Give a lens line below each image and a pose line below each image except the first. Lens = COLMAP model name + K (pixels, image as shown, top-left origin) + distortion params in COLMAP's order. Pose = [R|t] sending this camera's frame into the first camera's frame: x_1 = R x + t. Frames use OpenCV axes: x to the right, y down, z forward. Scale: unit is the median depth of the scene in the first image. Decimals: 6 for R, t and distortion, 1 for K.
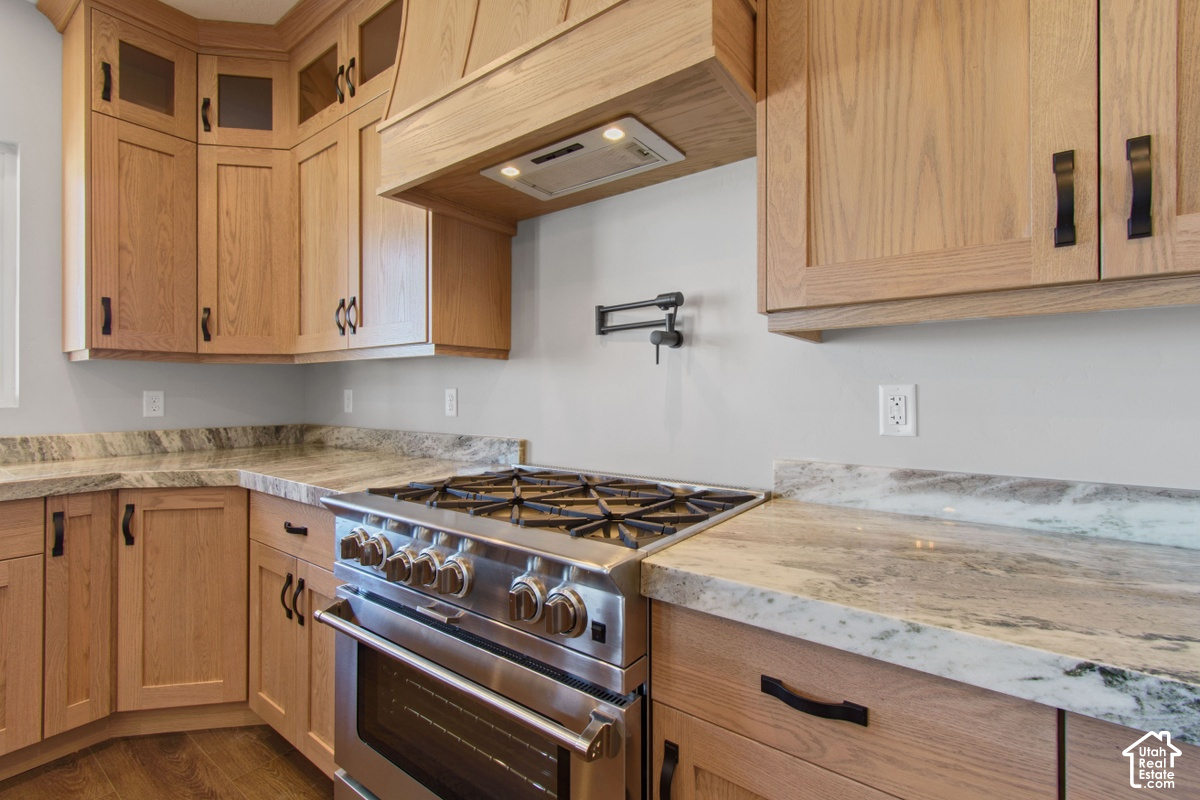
lens RADIAL K [[540.5, 0, 601.2], [0, 540.5, 390.3], [0, 0, 1]] dist [0.007926, -0.003116]
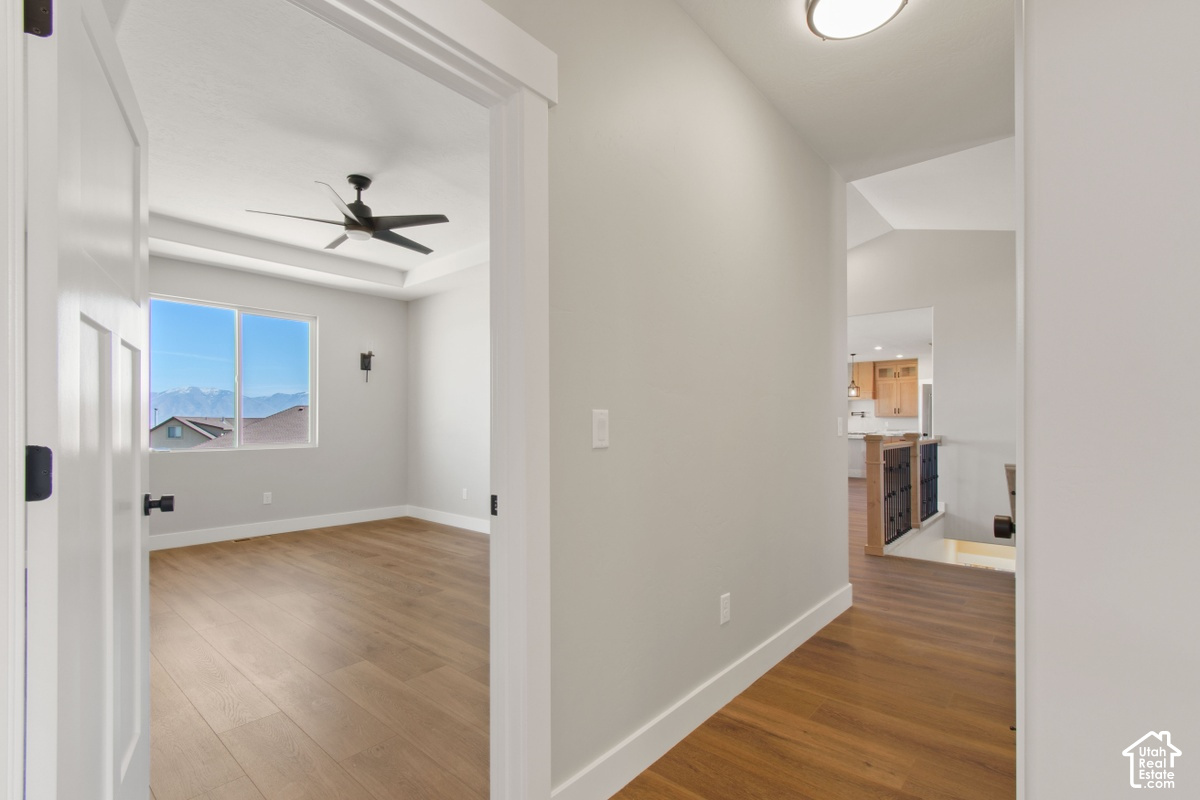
lens RADIAL K [[540.5, 0, 606.6], [0, 540.5, 426.6], [0, 0, 1]] dist [0.007926, -0.003116]
pose [[0.997179, -0.002030, -0.075038, -3.123790], [0.002589, 0.999970, 0.007363, -0.005897], [0.075020, -0.007536, 0.997154, -7.540001]]
